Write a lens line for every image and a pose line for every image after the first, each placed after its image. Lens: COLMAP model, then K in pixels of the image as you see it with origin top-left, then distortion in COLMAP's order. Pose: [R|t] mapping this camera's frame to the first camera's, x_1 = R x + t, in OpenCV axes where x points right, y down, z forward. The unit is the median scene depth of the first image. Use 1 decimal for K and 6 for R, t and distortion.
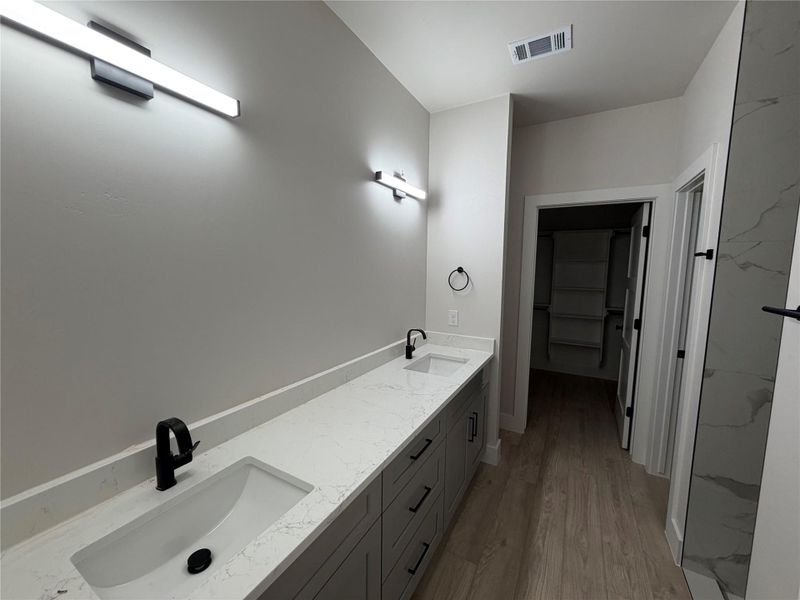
lens RADIAL K [[318.8, 0, 398.0], [0, 318.8, 300.6], [0, 0, 1]] dist [0.000449, 0.000112]
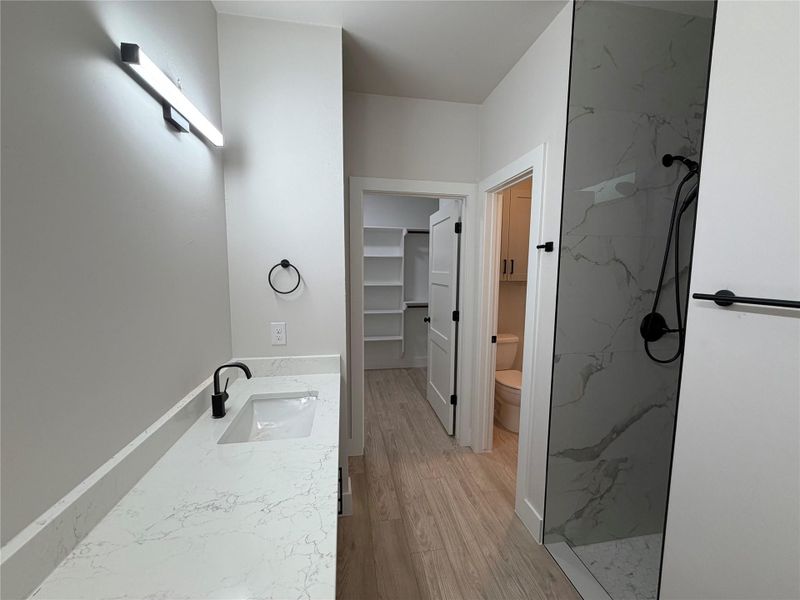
lens RADIAL K [[318.8, 0, 398.0], [0, 318.8, 300.6], [0, 0, 1]] dist [0.000449, 0.000112]
pose [[0.773671, -0.070100, 0.629698, -0.068251], [0.068698, 0.997282, 0.026615, -0.021275], [-0.629853, 0.022668, 0.776384, 0.365668]]
